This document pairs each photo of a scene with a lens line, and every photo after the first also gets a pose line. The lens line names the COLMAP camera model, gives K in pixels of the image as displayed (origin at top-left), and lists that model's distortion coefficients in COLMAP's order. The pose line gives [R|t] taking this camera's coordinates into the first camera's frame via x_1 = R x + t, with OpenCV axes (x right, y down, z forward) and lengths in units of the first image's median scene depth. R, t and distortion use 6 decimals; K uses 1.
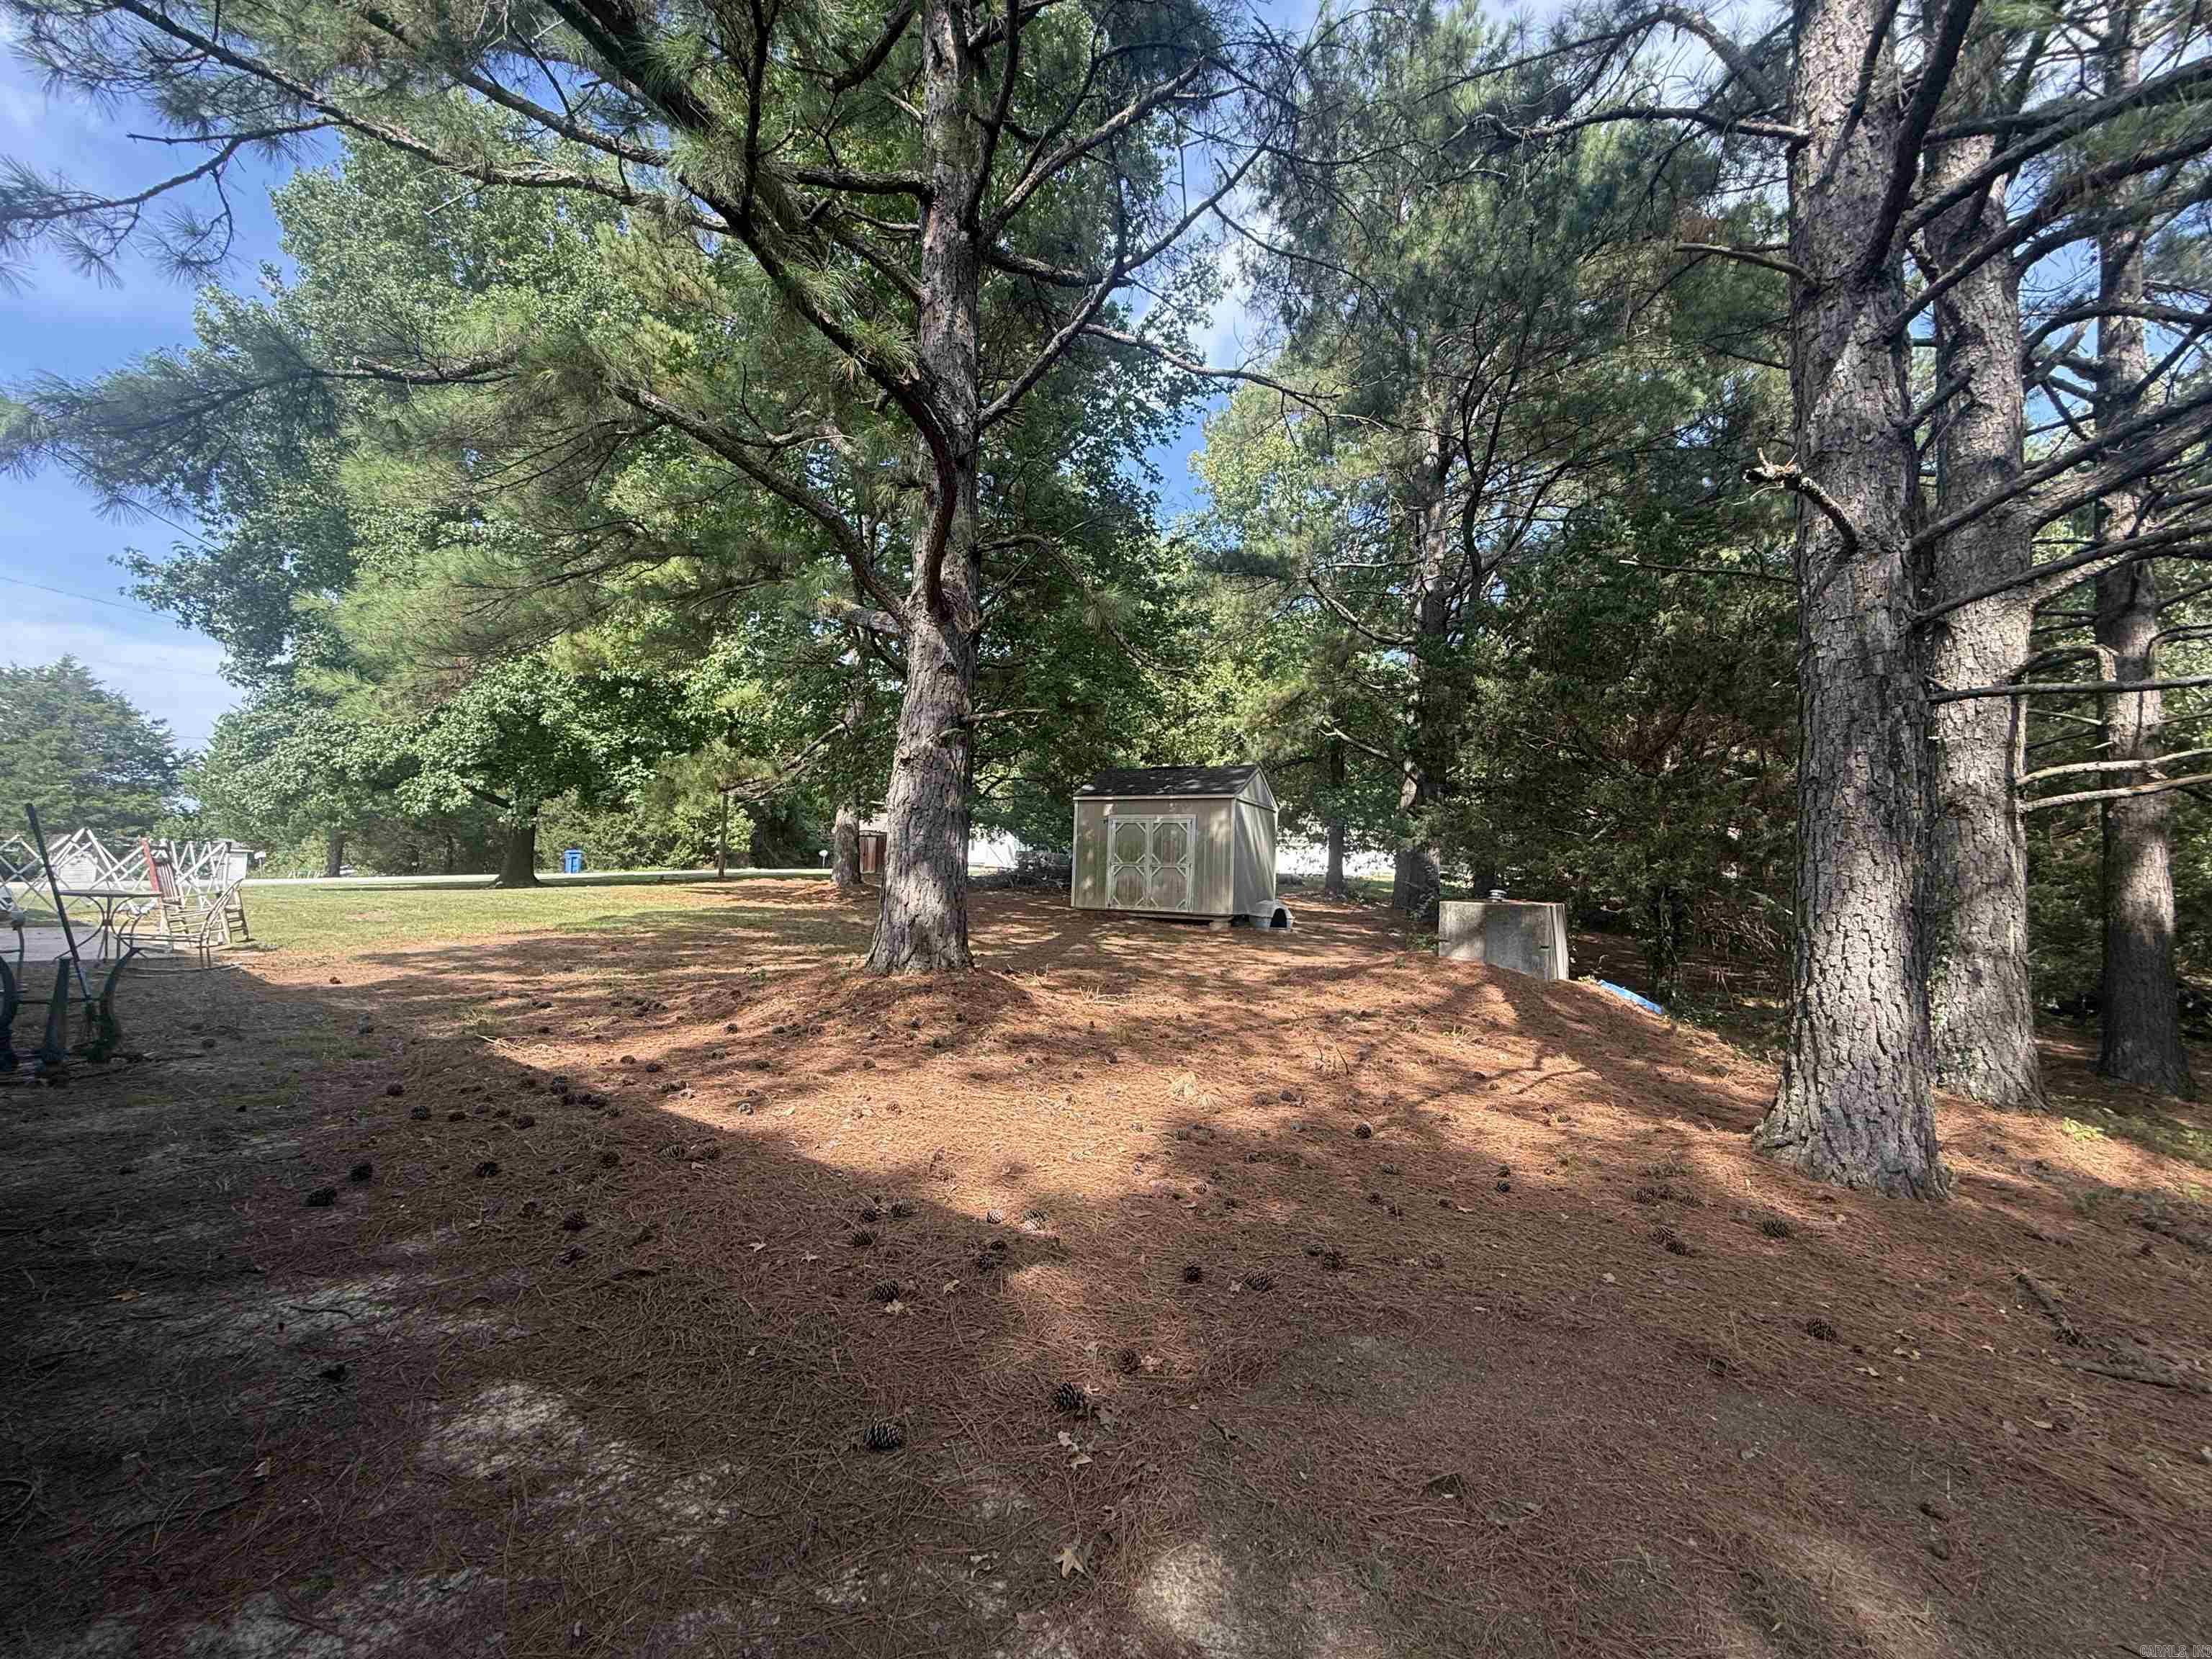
lens RADIAL K [[888.1, 0, 1107.2], [0, 888.1, 832.3], [0, 0, 1]] dist [-0.002157, -0.000151]
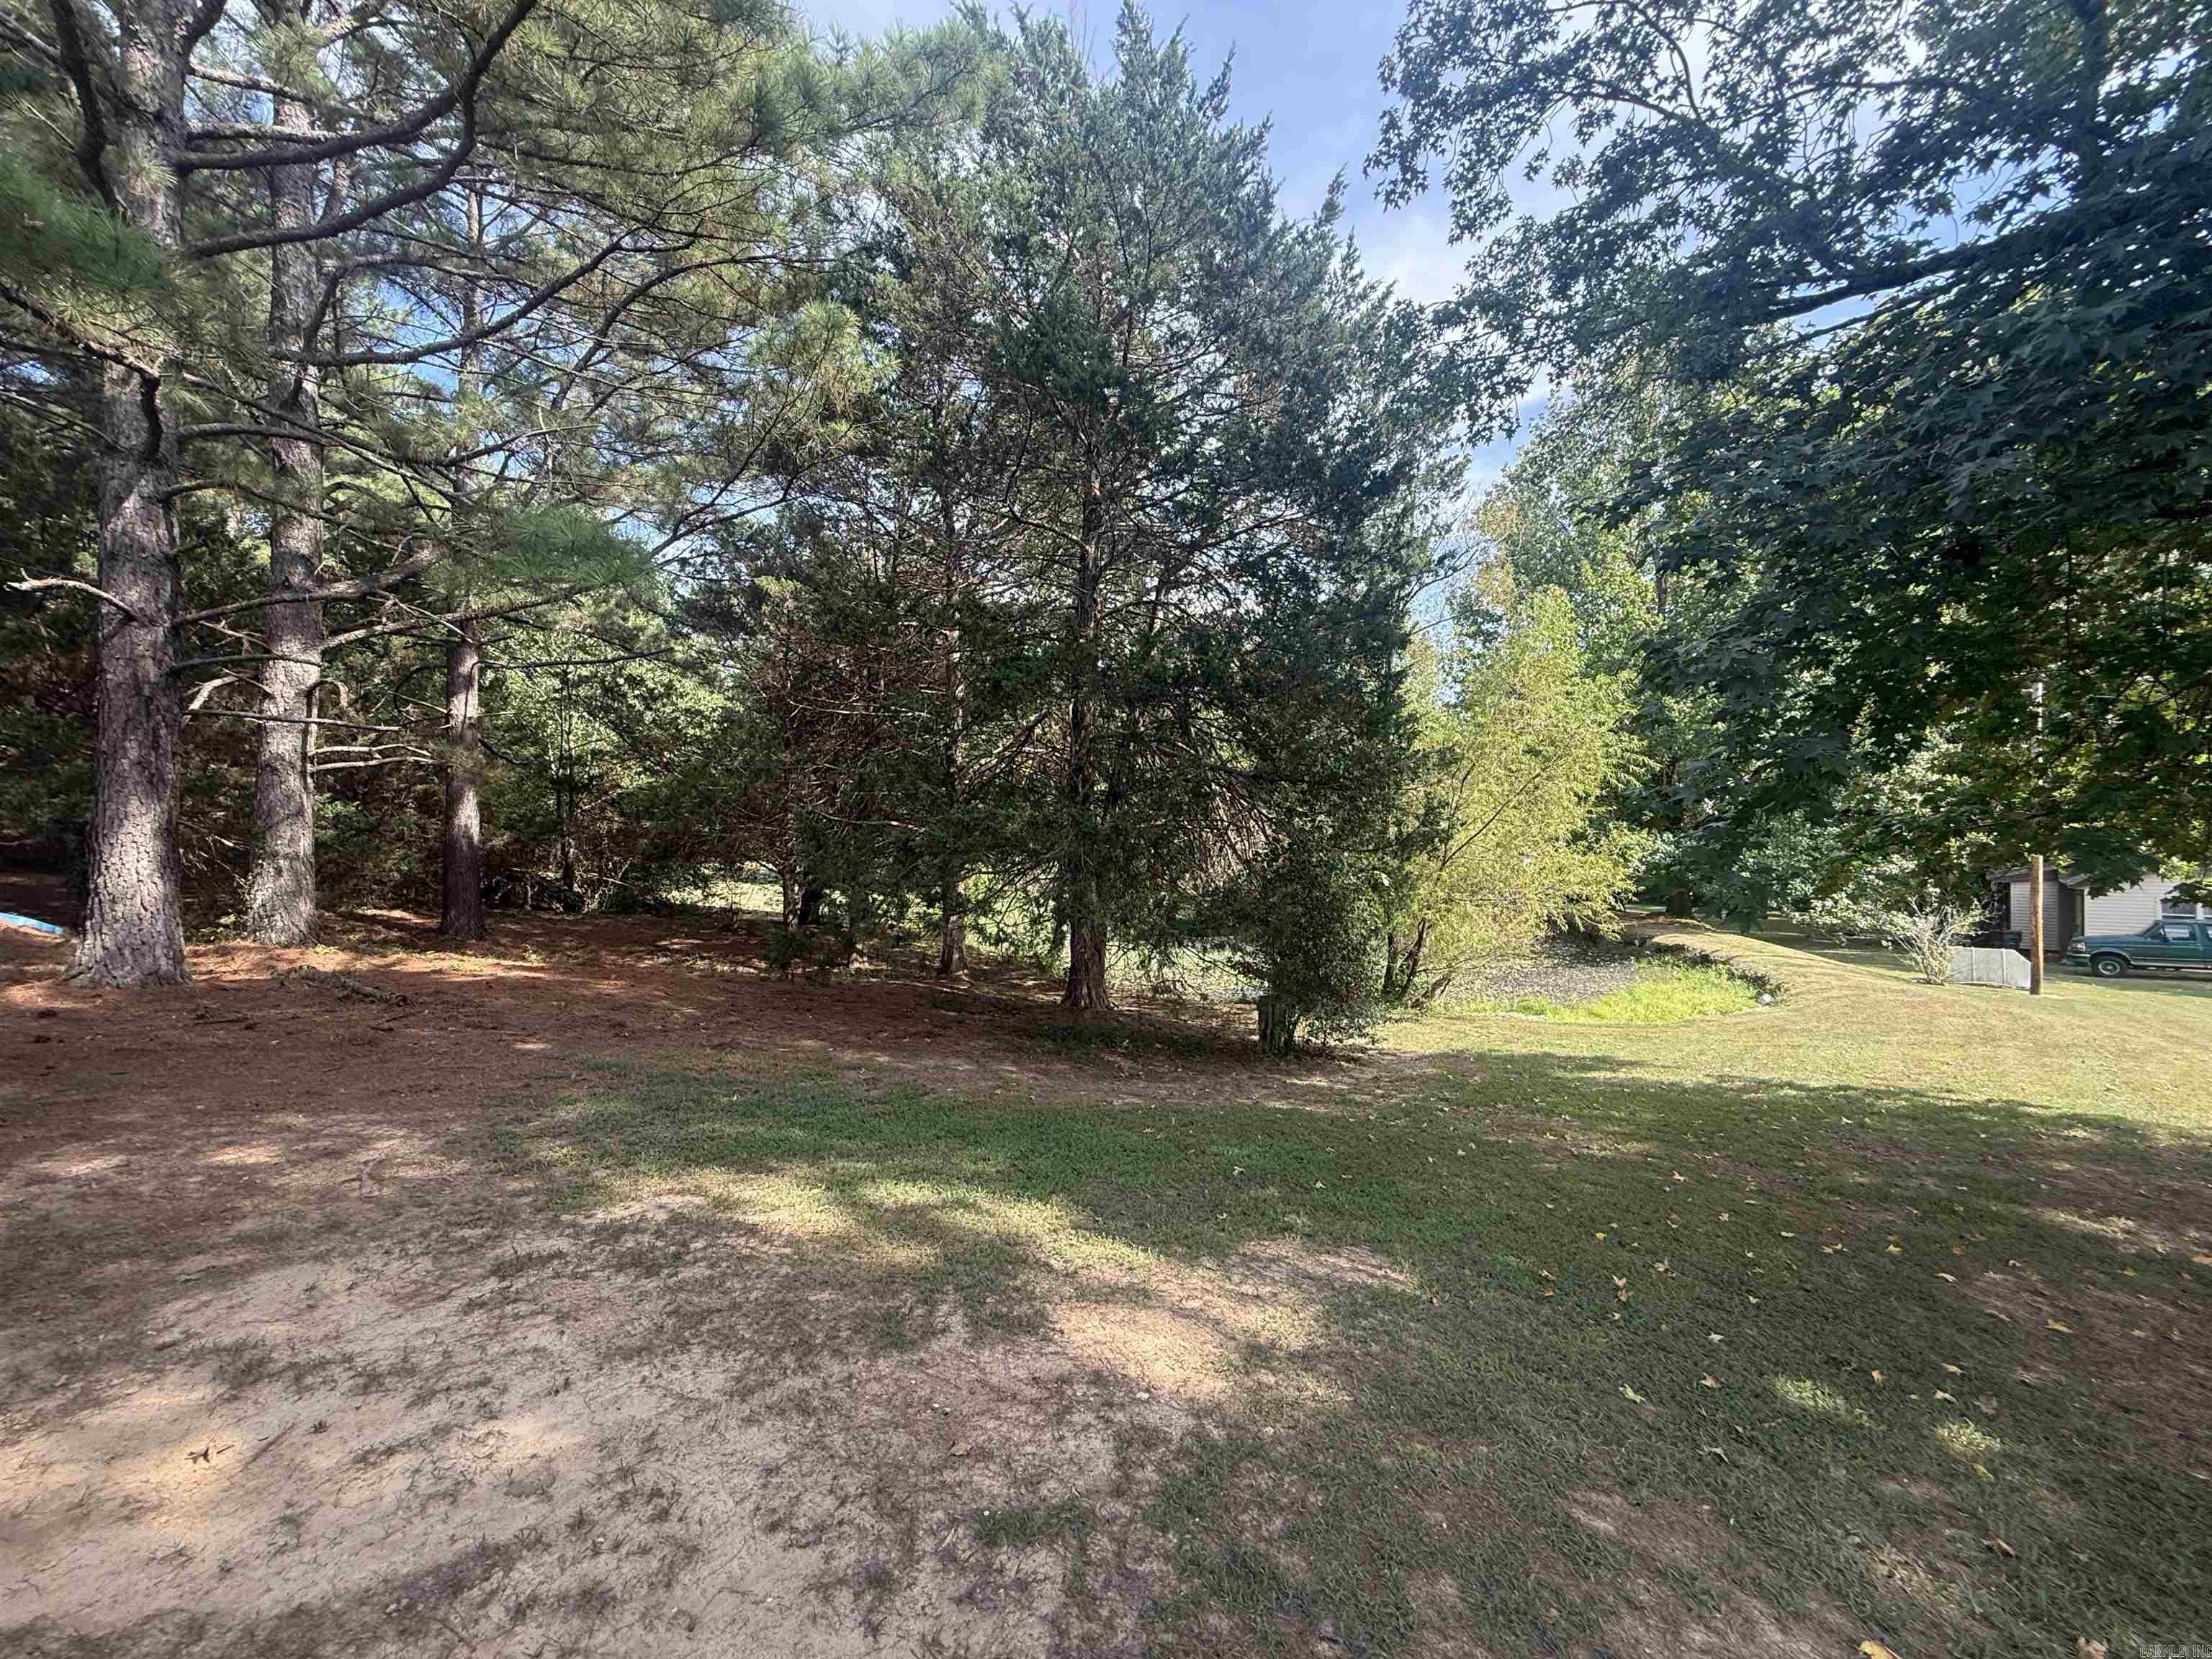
lens RADIAL K [[888.1, 0, 1107.3], [0, 888.1, 829.6], [0, 0, 1]] dist [-0.002157, -0.000151]
pose [[0.209542, -0.023346, 0.977521, -0.331507], [-0.048719, 0.998224, 0.034284, -0.049533], [-0.976585, -0.054808, 0.208032, -0.914645]]
